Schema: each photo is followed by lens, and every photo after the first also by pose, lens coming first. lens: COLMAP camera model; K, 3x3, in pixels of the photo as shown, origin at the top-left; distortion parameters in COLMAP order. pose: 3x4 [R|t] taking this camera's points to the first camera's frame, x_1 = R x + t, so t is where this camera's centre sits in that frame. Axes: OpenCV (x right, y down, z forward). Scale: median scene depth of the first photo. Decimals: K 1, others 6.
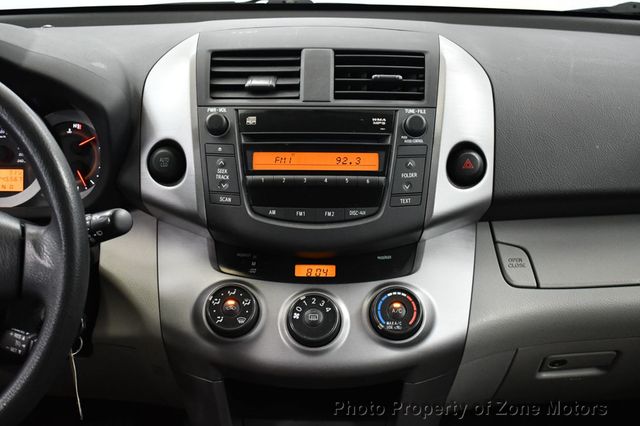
lens RADIAL K [[916.5, 0, 322.8], [0, 916.5, 213.2], [0, 0, 1]] dist [-0.025768, 0.000000]
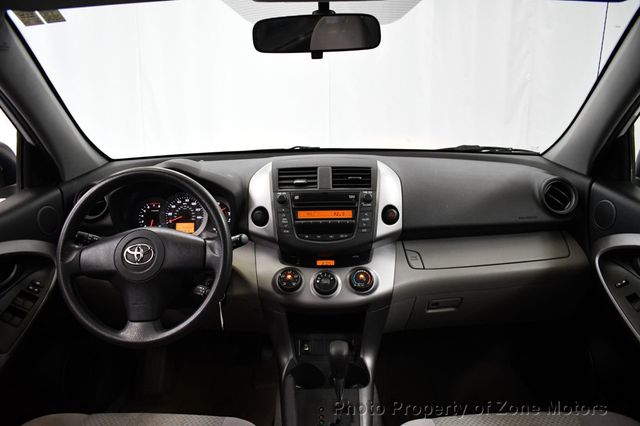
lens RADIAL K [[510.9, 0, 318.4], [0, 510.9, 214.4], [0, 0, 1]] dist [-0.086503, 0.013504]
pose [[0.999782, -0.020355, -0.004619, -0.018130], [0.019780, 0.994622, -0.101660, 0.073036], [0.006664, 0.101547, 0.994808, -0.278242]]
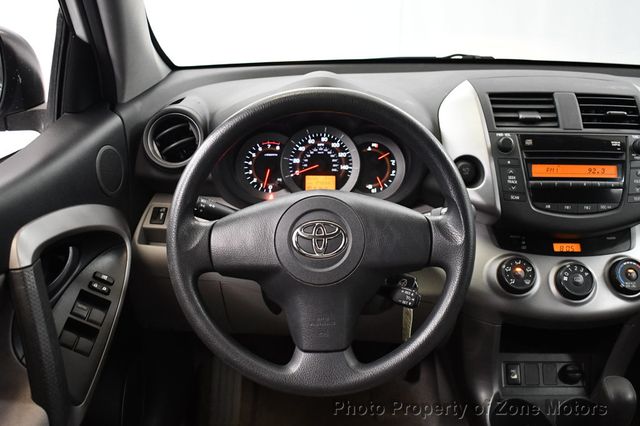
lens RADIAL K [[688.9, 0, 323.3], [0, 688.9, 211.5], [0, 0, 1]] dist [-0.061491, 0.000000]
pose [[0.999667, 0.000579, 0.025799, -0.424122], [-0.000625, 0.999998, 0.001762, 0.004991], [-0.025798, -0.001778, 0.999666, -0.060187]]
